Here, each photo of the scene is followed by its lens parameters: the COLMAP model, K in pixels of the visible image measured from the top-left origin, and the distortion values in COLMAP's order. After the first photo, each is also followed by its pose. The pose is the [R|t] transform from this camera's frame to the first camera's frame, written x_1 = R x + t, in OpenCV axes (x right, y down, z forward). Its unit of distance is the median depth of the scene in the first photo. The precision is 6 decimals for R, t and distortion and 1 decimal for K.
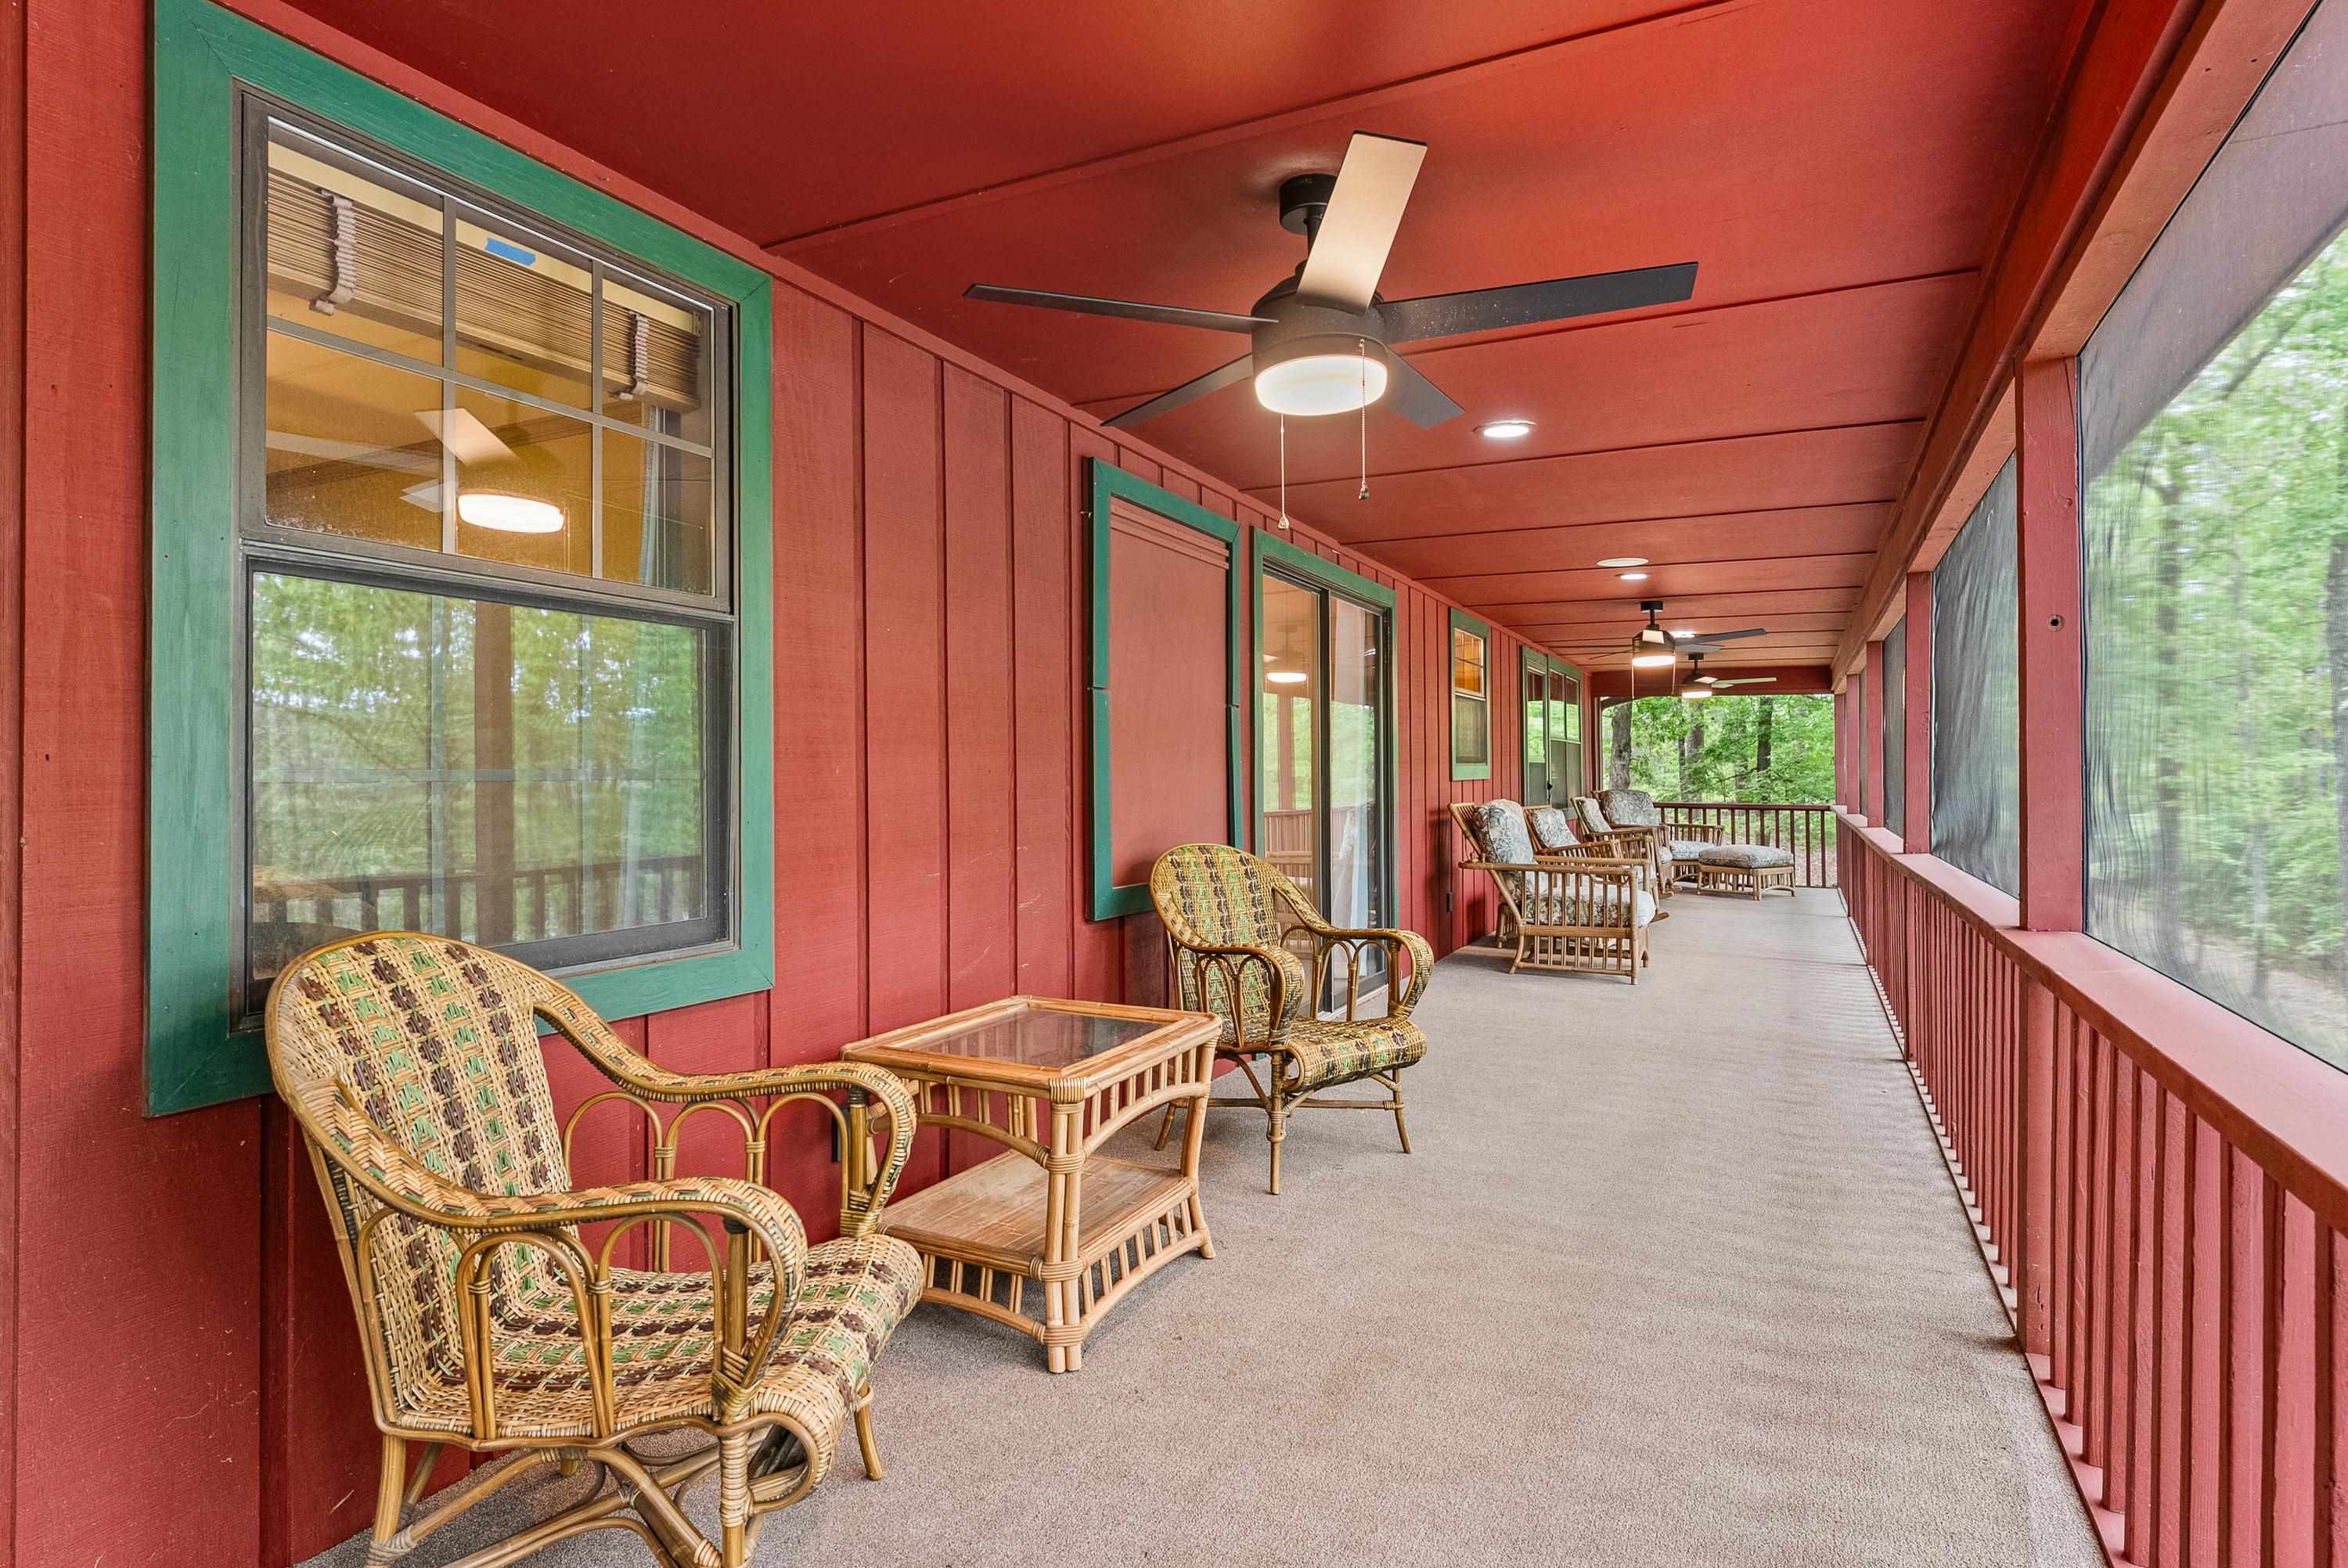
lens RADIAL K [[1224.5, 0, 1179.2], [0, 1224.5, 777.8], [0, 0, 1]] dist [-0.000222, -0.000371]
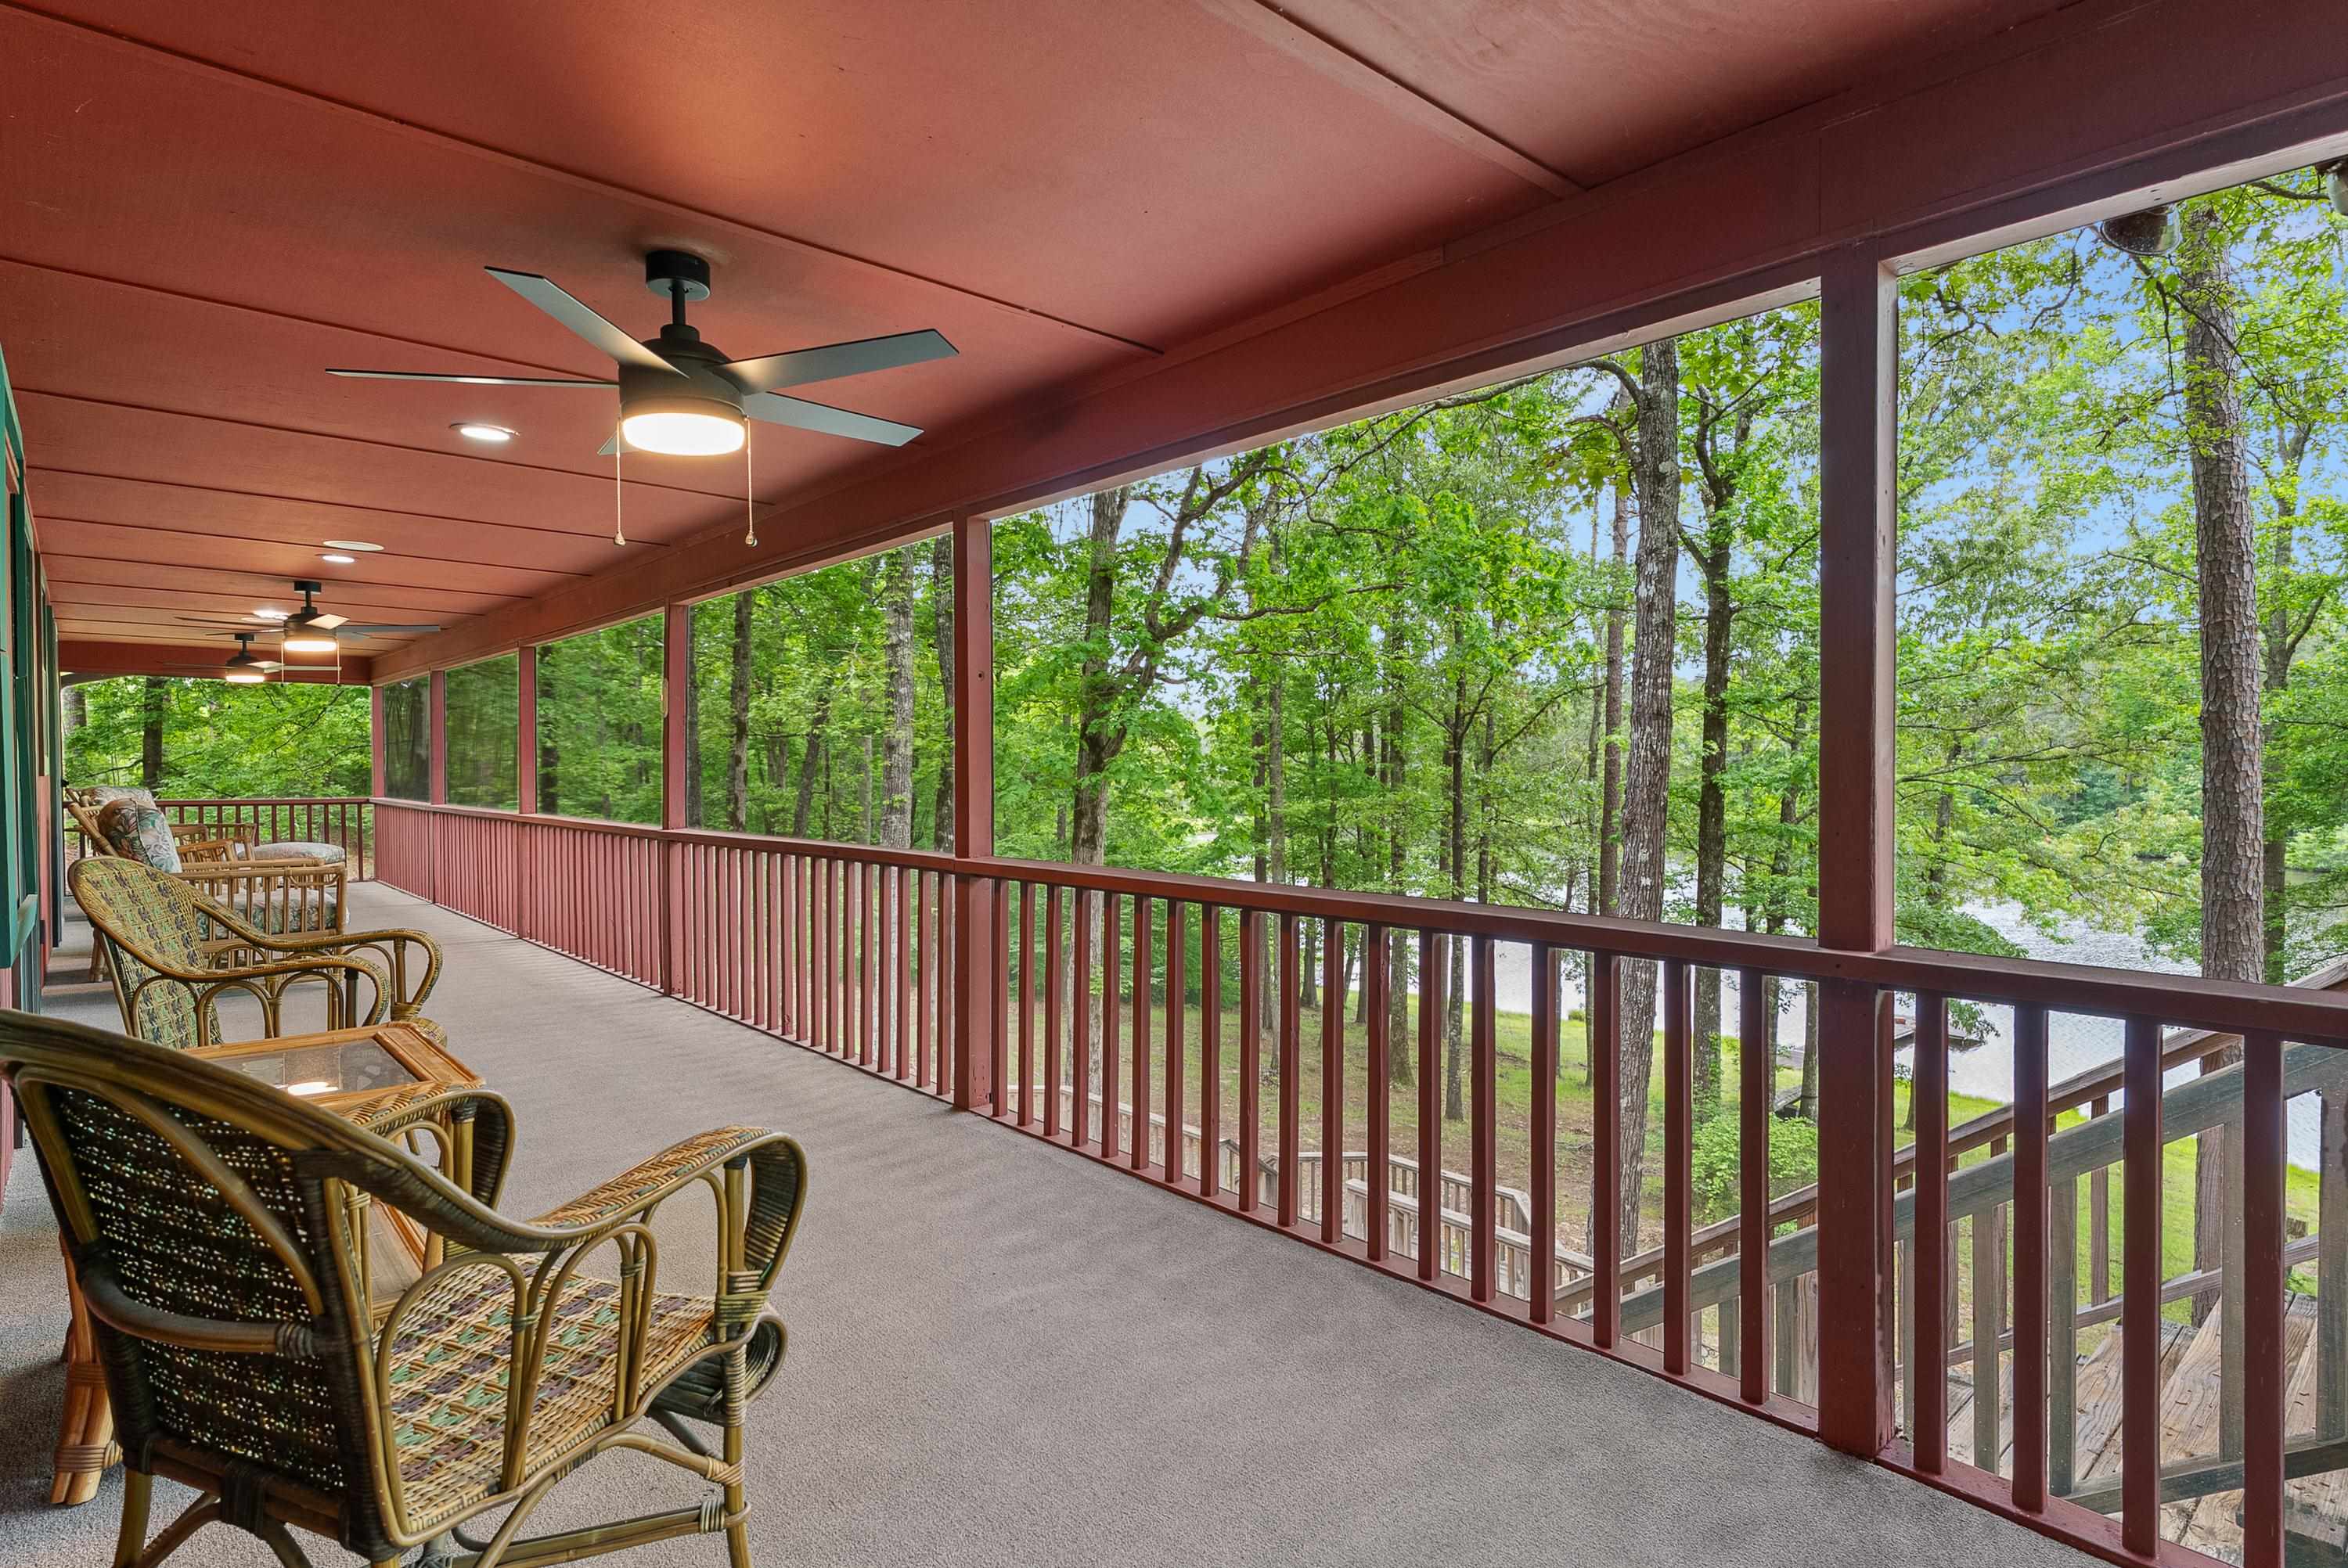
lens RADIAL K [[1224.5, 0, 1175.4], [0, 1224.5, 778.0], [0, 0, 1]] dist [-0.000222, -0.000371]
pose [[0.375523, -0.015951, 0.926676, -0.250890], [0.009763, 0.999864, 0.013254, -0.000377], [-0.926762, 0.004070, 0.375627, 0.036970]]
